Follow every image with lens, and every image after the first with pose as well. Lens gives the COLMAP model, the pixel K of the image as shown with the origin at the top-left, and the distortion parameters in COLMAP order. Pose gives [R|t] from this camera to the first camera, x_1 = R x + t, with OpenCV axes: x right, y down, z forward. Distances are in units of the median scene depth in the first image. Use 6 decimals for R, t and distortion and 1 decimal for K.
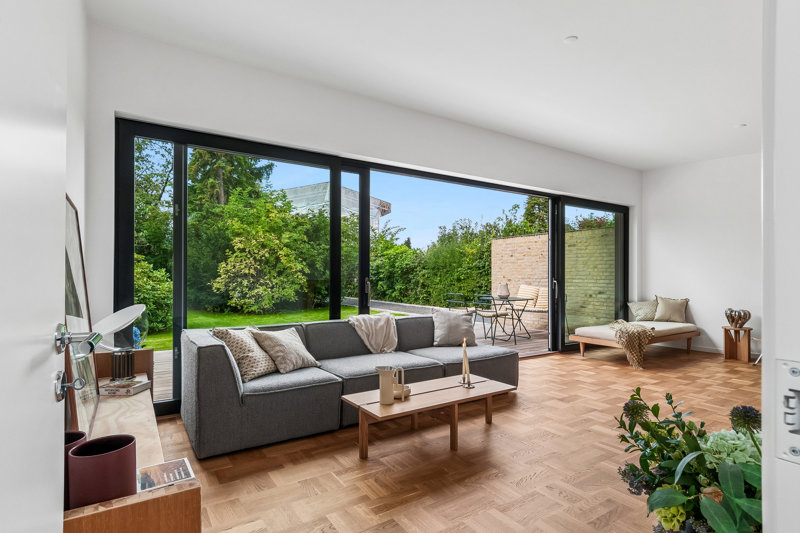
lens RADIAL K [[420.7, 0, 398.6], [0, 420.7, 269.9], [0, 0, 1]] dist [-0.003703, 0.000411]
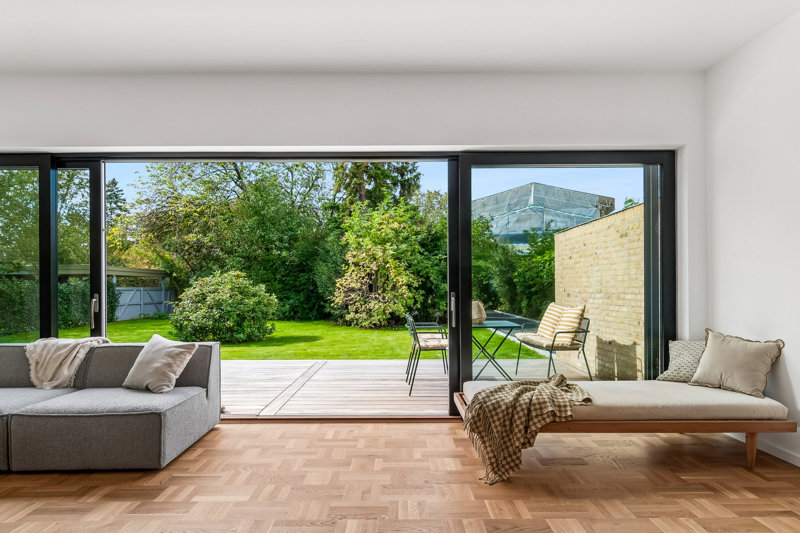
lens RADIAL K [[438.0, 0, 394.5], [0, 438.0, 288.7], [0, 0, 1]] dist [0.006588, -0.003053]
pose [[0.833997, -0.007218, -0.551722, 0.617594], [0.015105, 0.999838, 0.009753, 0.005265], [0.551563, -0.016468, 0.833971, 0.420083]]
